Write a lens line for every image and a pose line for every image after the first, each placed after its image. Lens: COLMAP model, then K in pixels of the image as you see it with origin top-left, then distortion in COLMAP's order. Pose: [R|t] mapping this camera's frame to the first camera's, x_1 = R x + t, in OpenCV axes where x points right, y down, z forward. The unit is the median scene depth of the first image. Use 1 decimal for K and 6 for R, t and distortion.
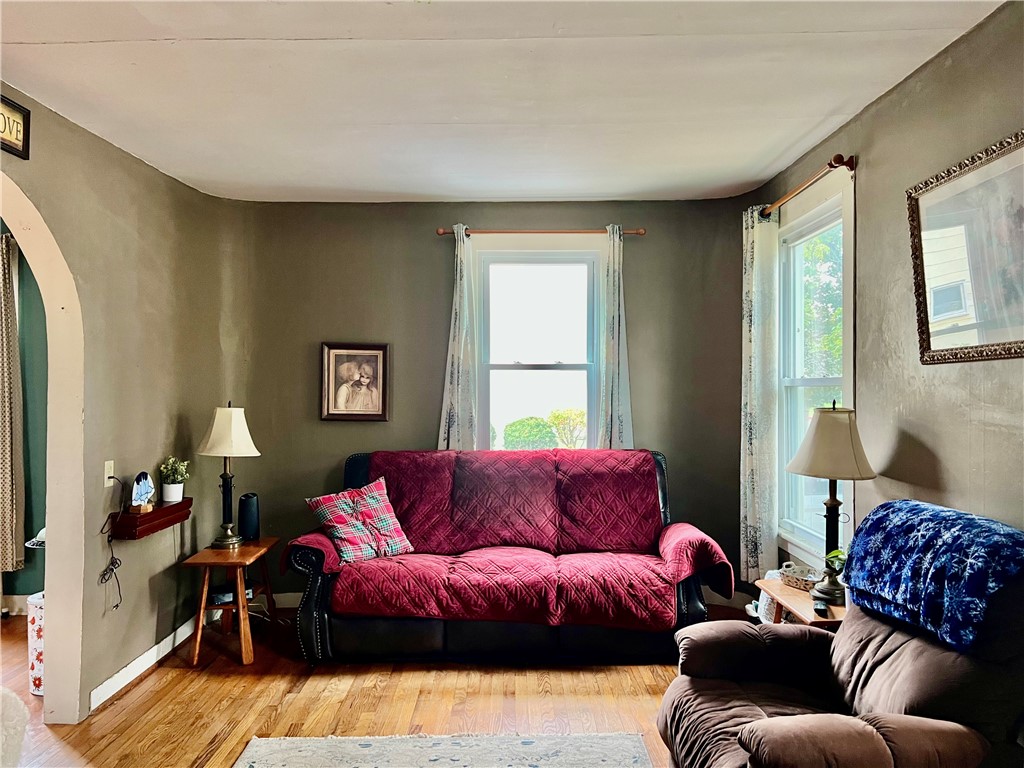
lens RADIAL K [[772.6, 0, 510.4], [0, 772.6, 385.9], [0, 0, 1]] dist [0.055839, -0.032859]
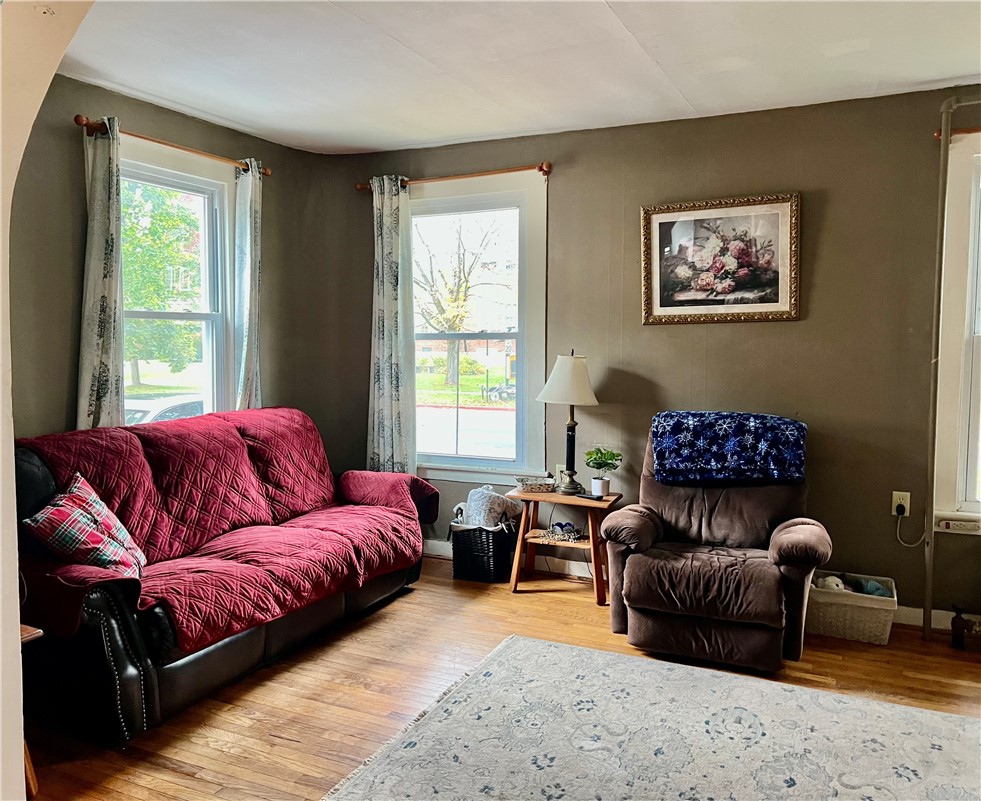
lens RADIAL K [[787.5, 0, 481.9], [0, 787.5, 398.1], [0, 0, 1]] dist [0.015040, 0.006465]
pose [[0.451286, -0.069088, 0.889701, -0.753809], [0.003139, 0.997115, 0.075837, -0.001385], [-0.892374, -0.031432, 0.450201, 0.437508]]
